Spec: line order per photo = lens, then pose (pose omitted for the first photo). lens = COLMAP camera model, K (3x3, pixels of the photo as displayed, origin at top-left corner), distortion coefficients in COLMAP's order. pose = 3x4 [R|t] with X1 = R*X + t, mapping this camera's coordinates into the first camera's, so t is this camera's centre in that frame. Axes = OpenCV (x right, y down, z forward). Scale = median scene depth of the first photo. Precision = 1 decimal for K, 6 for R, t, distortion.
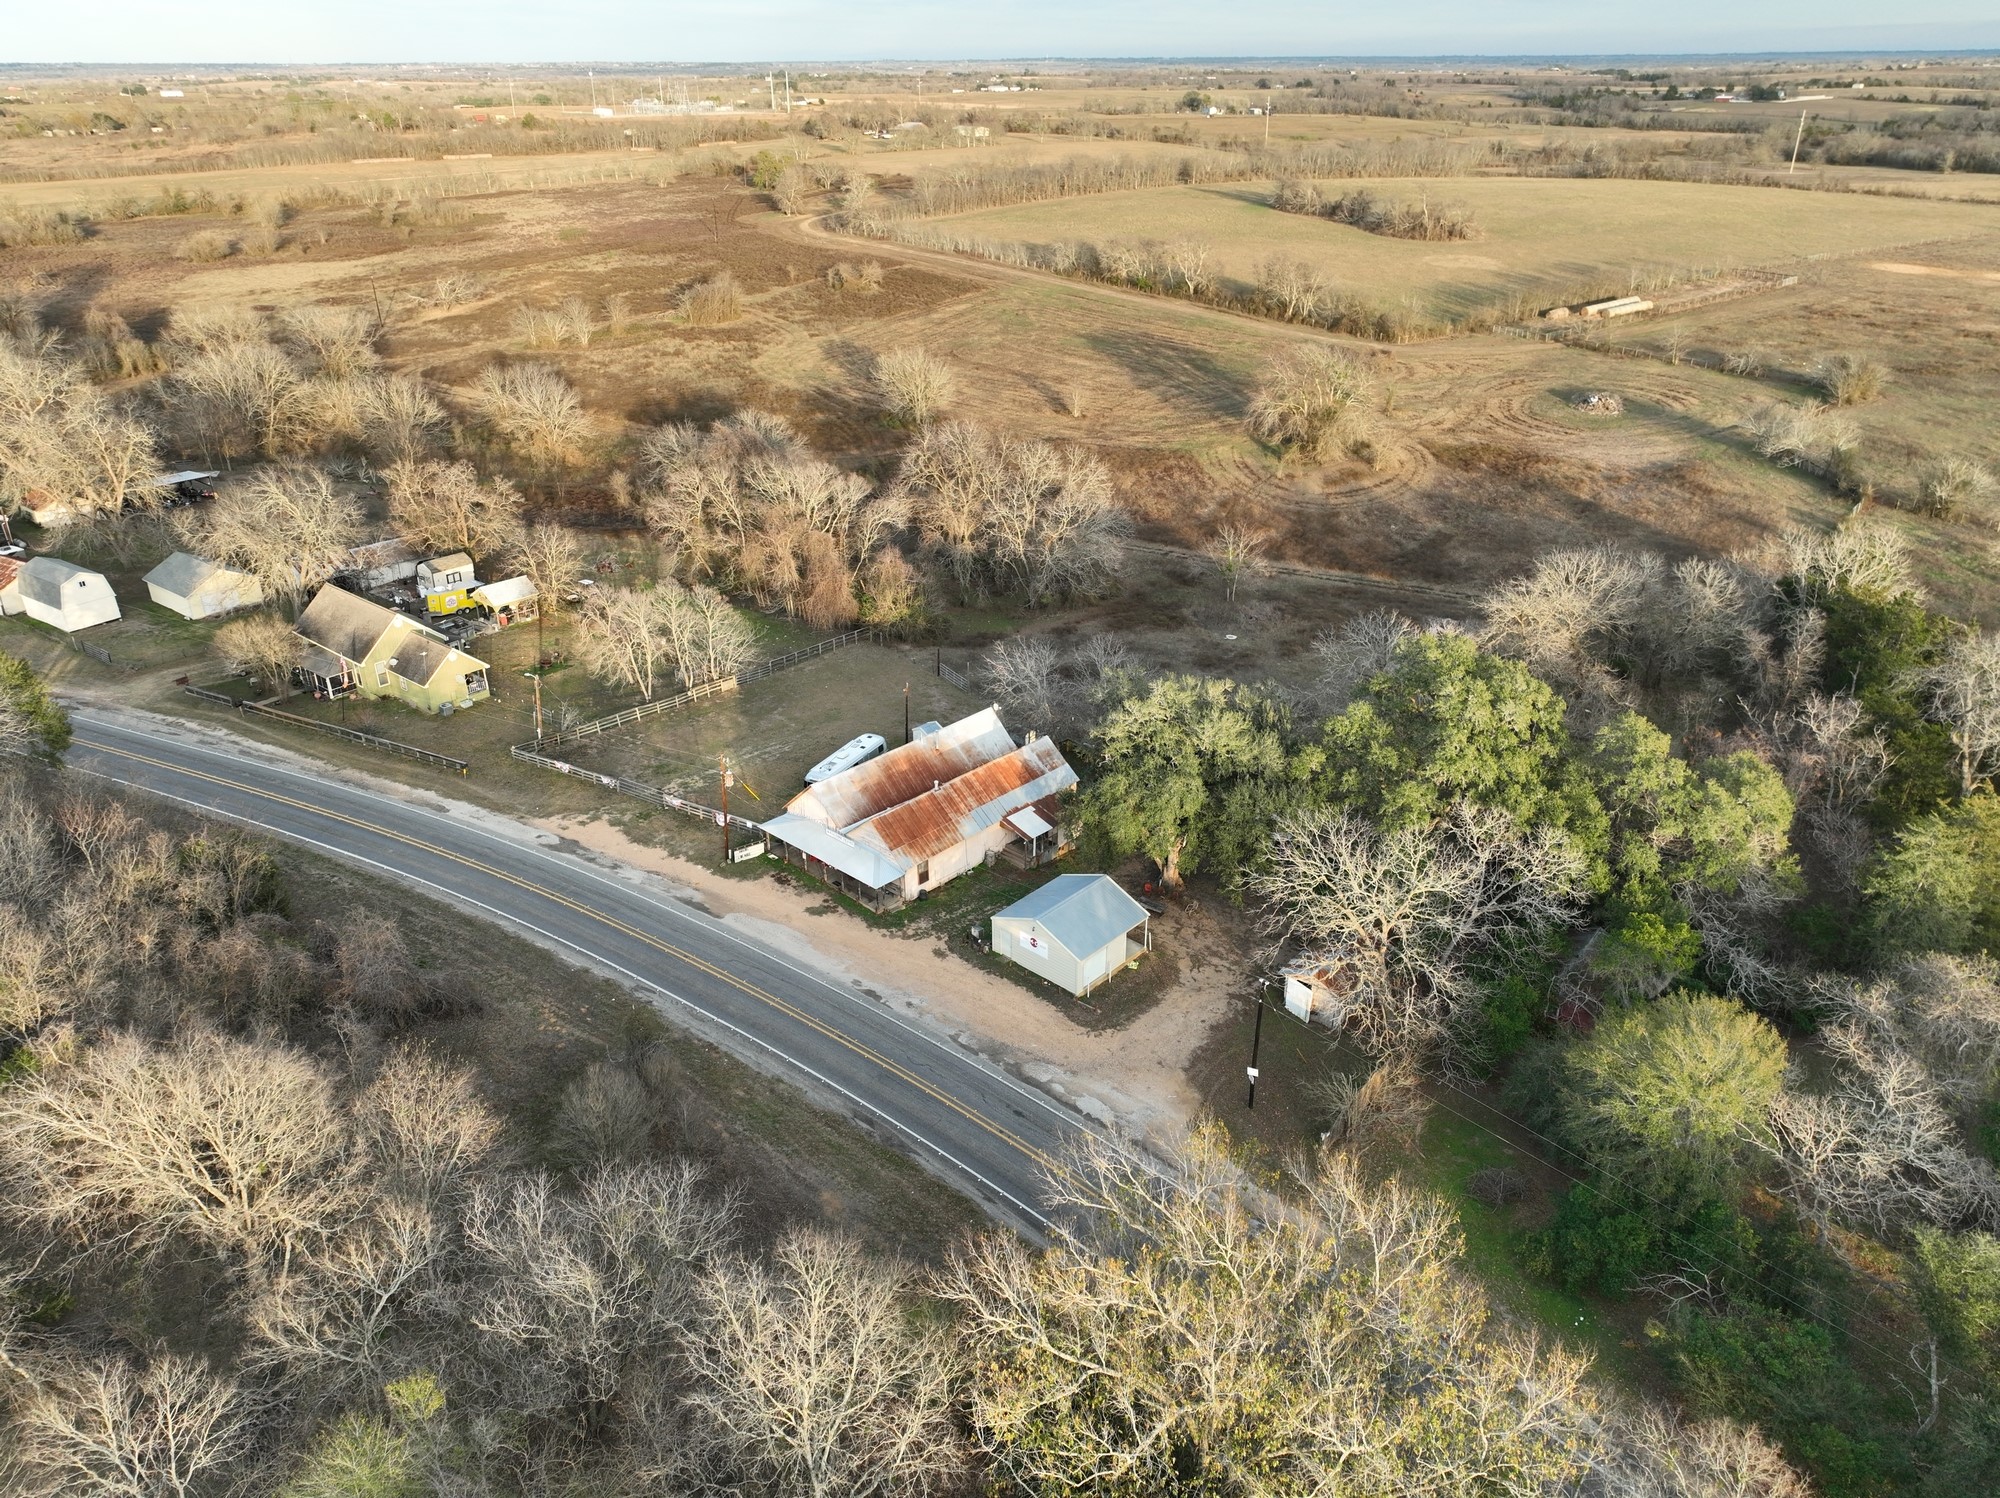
lens RADIAL K [[1413.4, 0, 1003.8], [0, 1413.4, 741.9], [0, 0, 1]] dist [-0.005499, 0.025727]
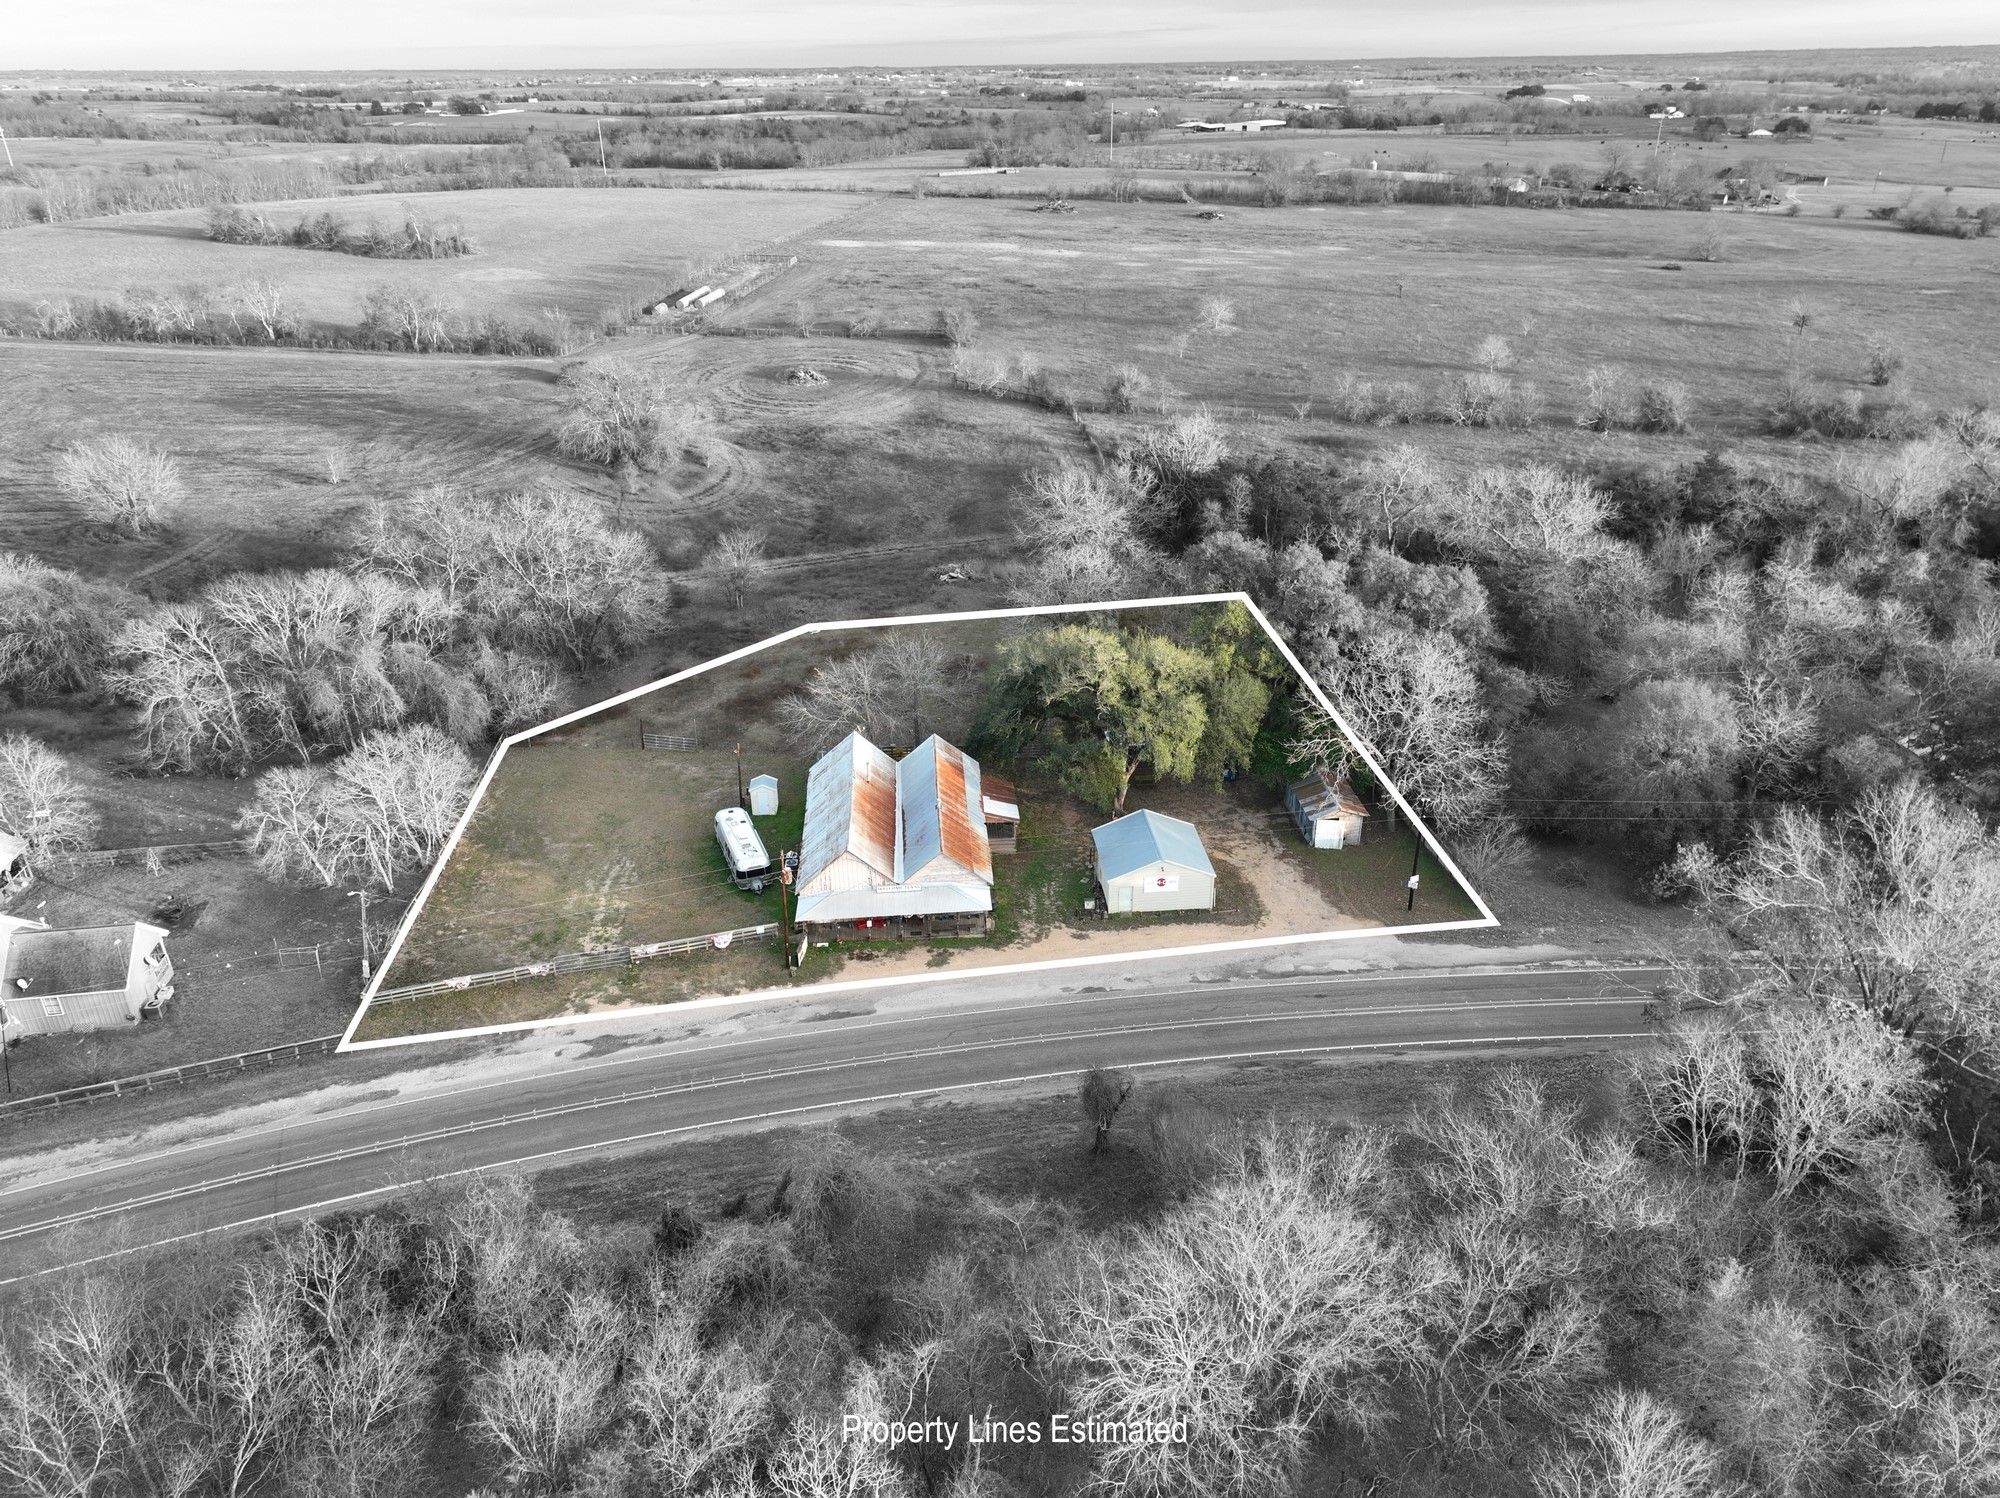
lens RADIAL K [[1412.5, 0, 1000.0], [0, 1412.5, 749.0], [0, 0, 1]] dist [-0.004086, 0.035915]
pose [[0.673707, -0.327163, 0.662634, -0.389508], [0.331343, 0.935212, 0.124863, -0.066764], [-0.660553, 0.135438, 0.738462, 0.146979]]
